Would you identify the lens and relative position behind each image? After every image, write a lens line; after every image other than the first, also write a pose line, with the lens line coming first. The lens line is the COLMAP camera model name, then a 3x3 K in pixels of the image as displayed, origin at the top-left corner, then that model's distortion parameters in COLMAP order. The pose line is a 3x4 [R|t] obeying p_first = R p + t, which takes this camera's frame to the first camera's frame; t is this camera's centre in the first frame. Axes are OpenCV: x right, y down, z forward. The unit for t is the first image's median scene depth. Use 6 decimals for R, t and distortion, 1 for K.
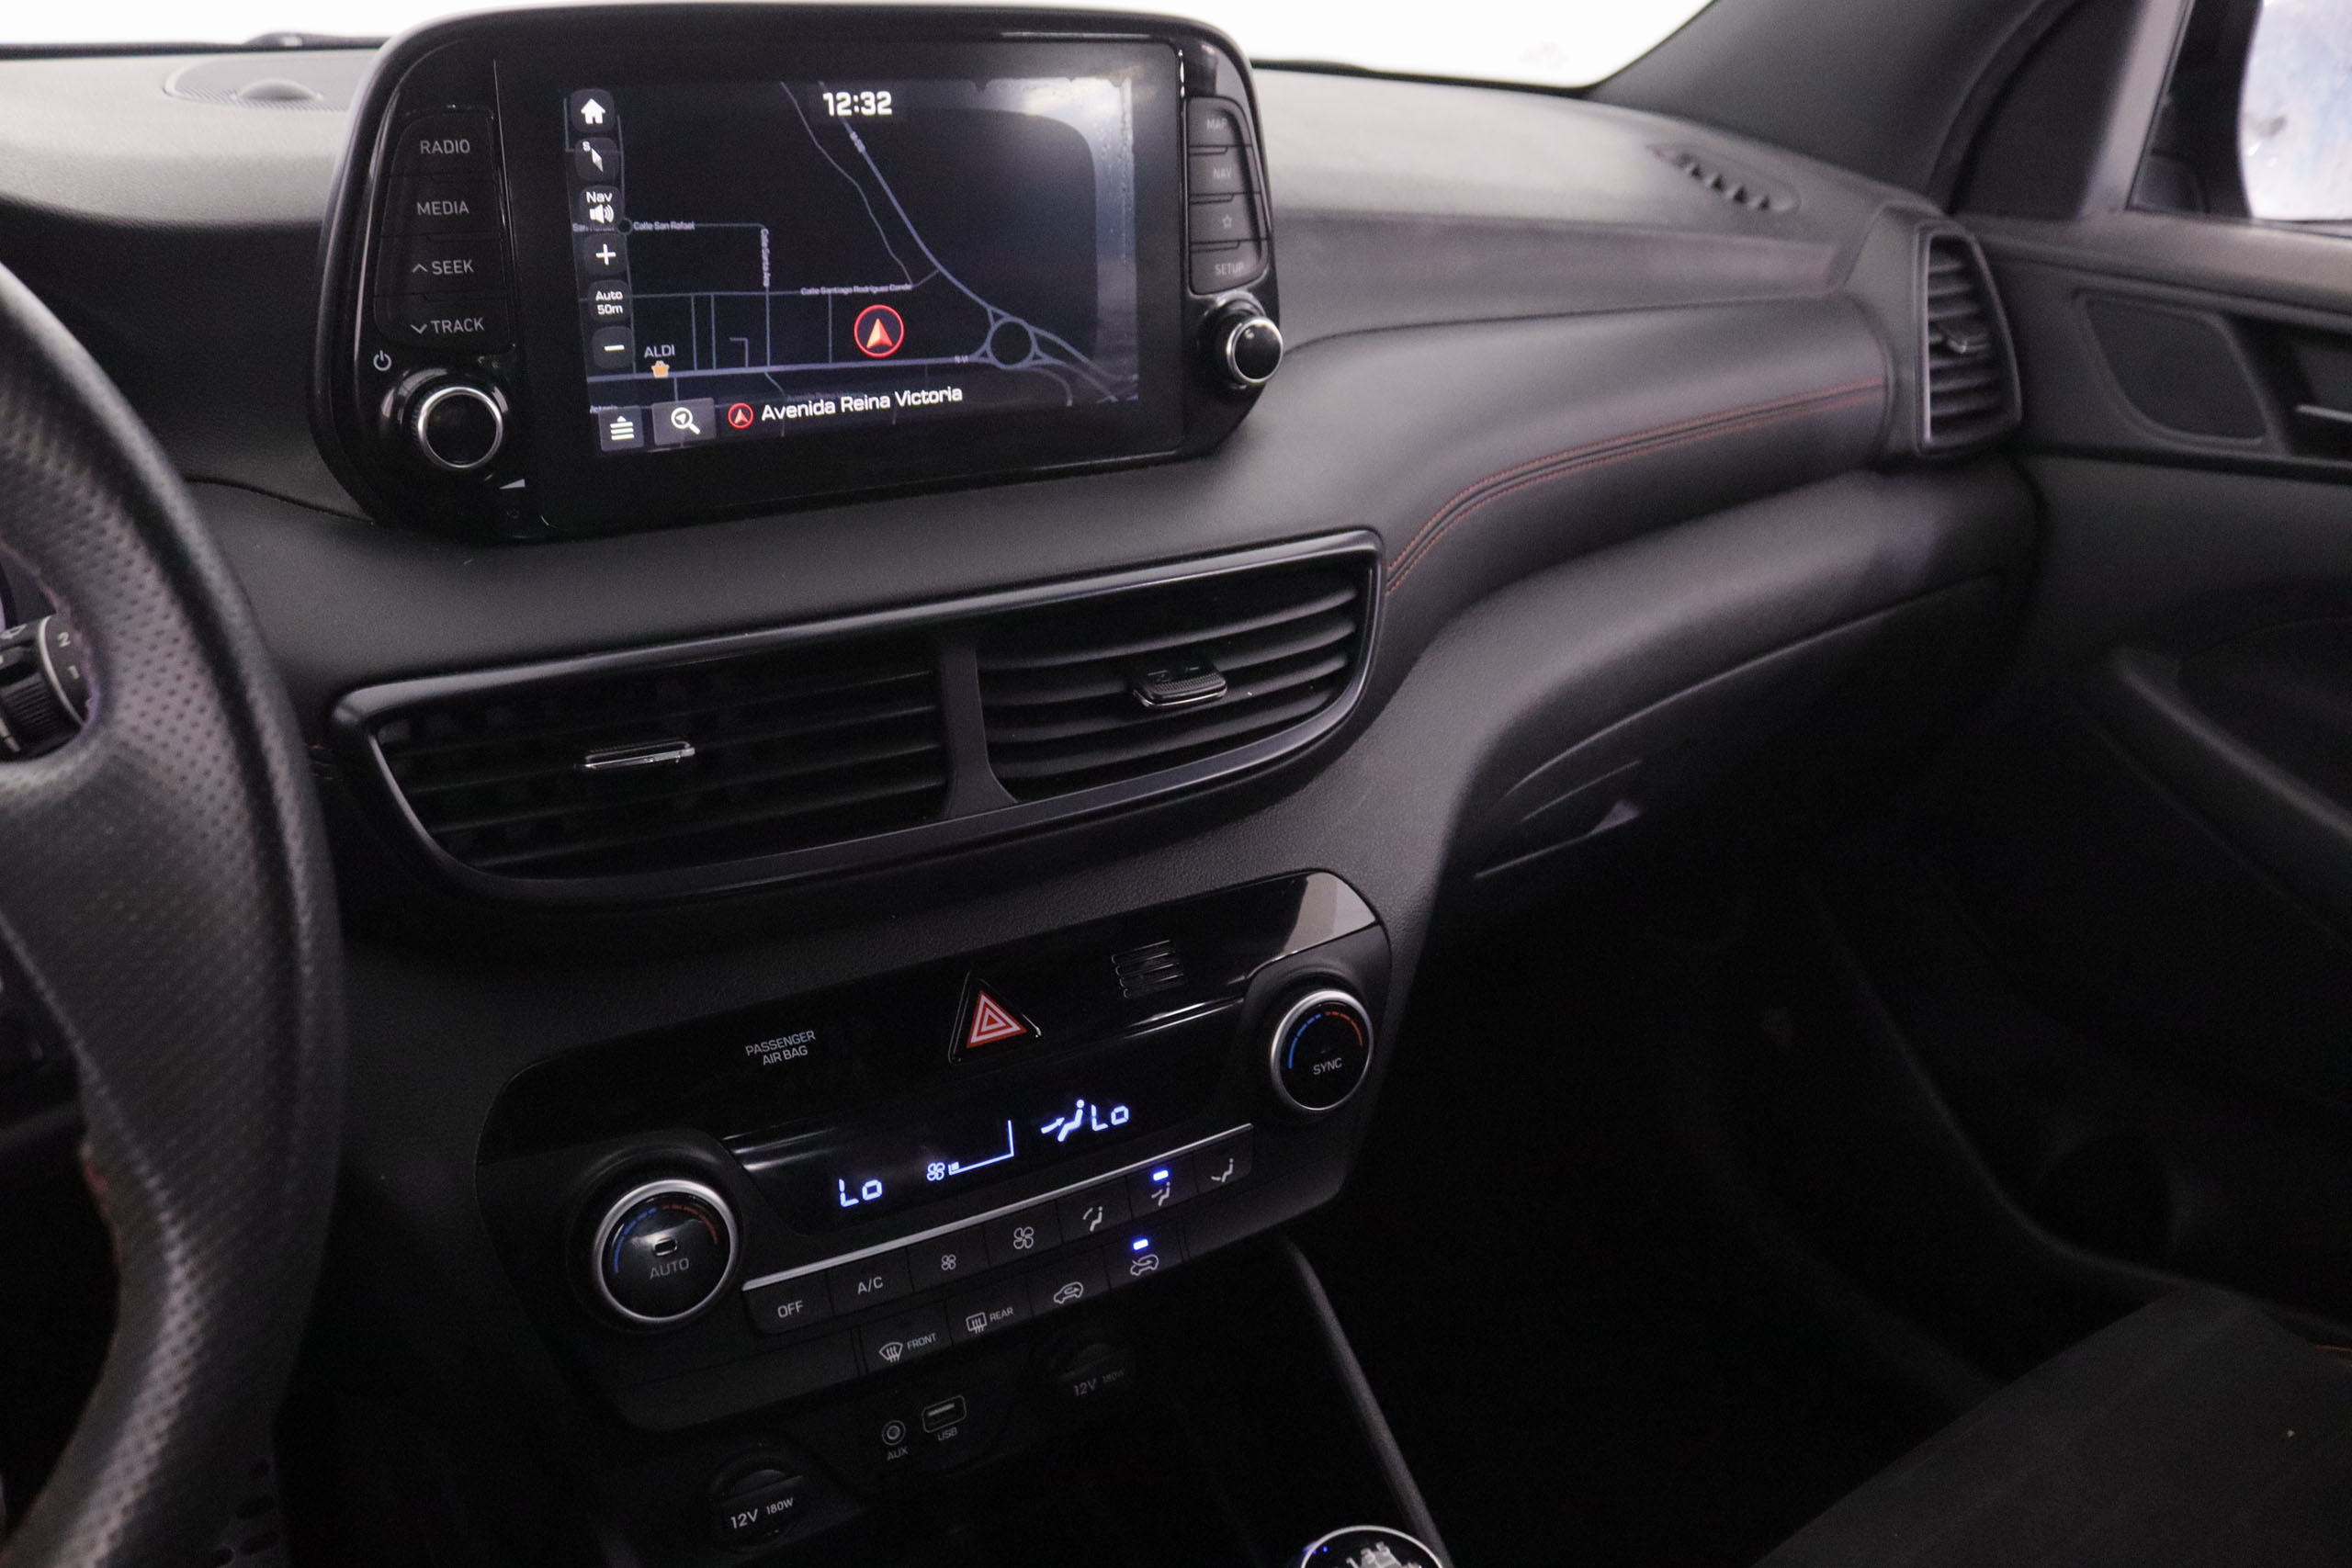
lens RADIAL K [[1893.4, 0, 1176.0], [0, 1893.4, 784.0], [0, 0, 1]] dist [-0.175191, 0.153346]
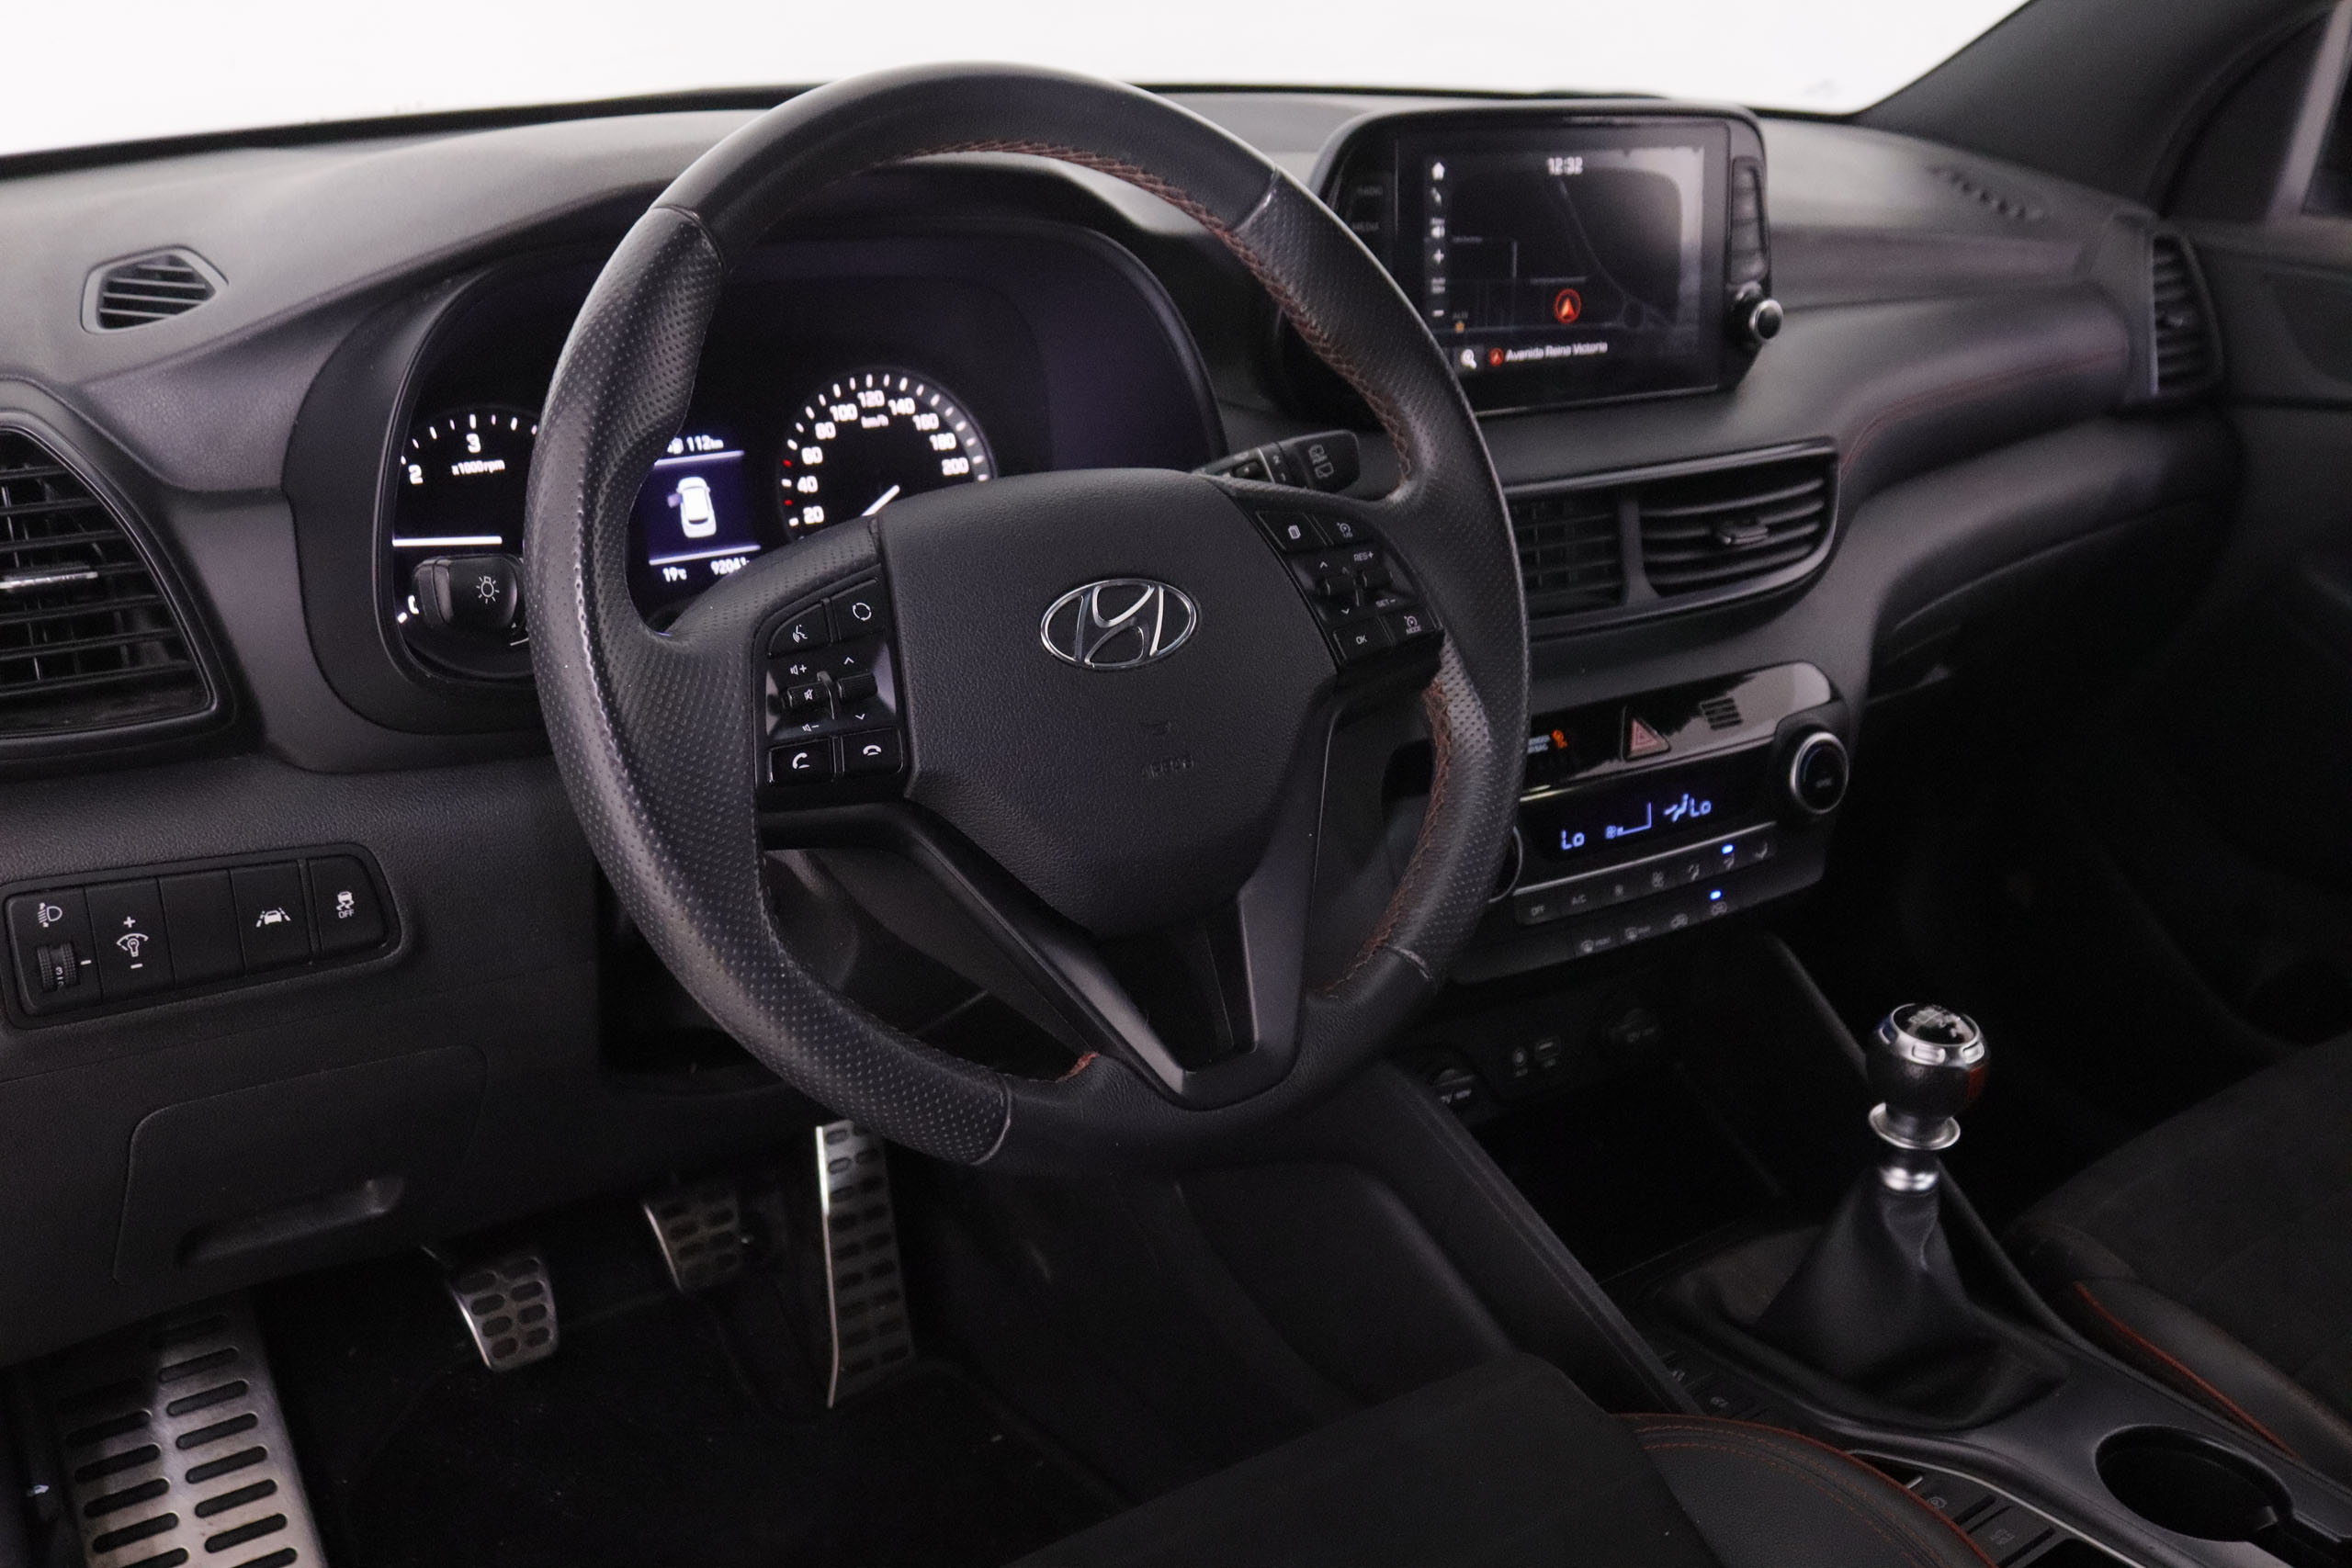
lens RADIAL K [[2255.6, 0, 1176.0], [0, 2255.6, 784.0], [0, 0, 1]] dist [-0.100362, 0.076536]
pose [[0.999530, -0.010434, 0.028809, -0.532581], [0.011541, 0.999191, -0.038535, 0.228128], [-0.028384, 0.038849, 0.998842, -0.860099]]
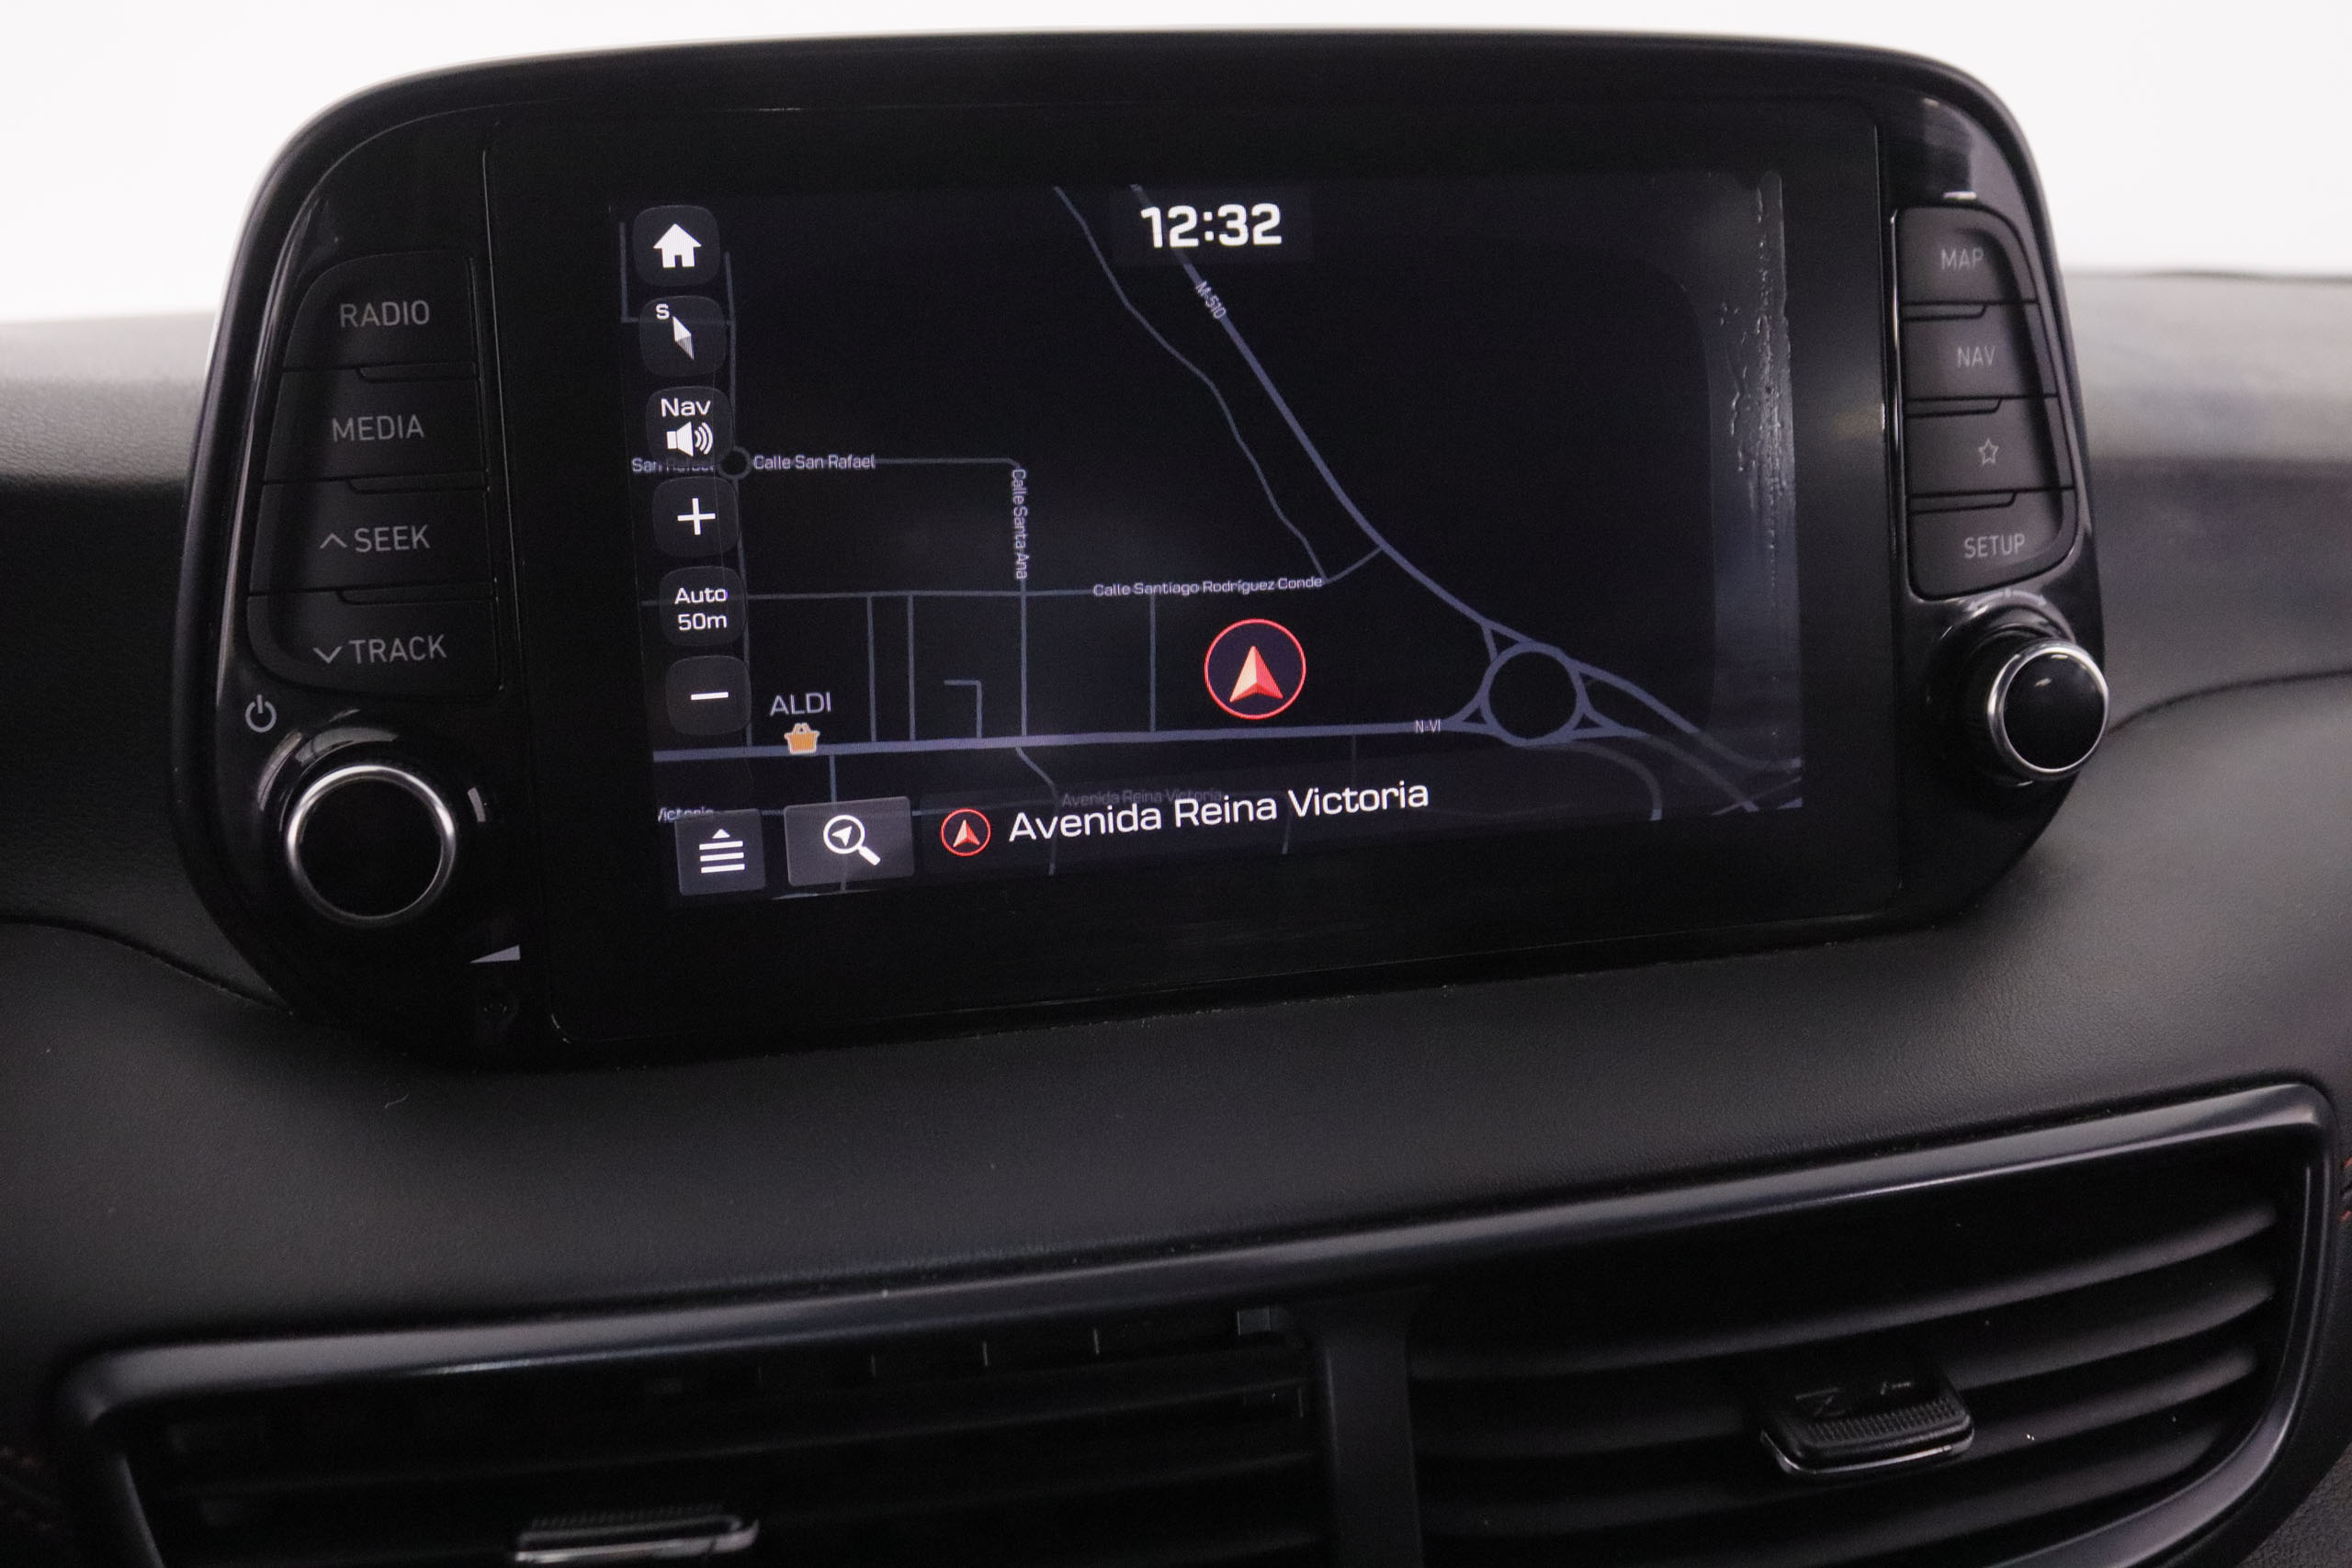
lens RADIAL K [[2333.3, 0, 1213.1], [0, 2333.3, 779.5], [0, 0, 1]] dist [-0.139502, 0.155407]
pose [[0.943964, -0.000555, -0.330047, 0.036109], [-0.068710, 0.977758, -0.198161, -0.084831], [0.322816, 0.209735, 0.922931, 0.406747]]
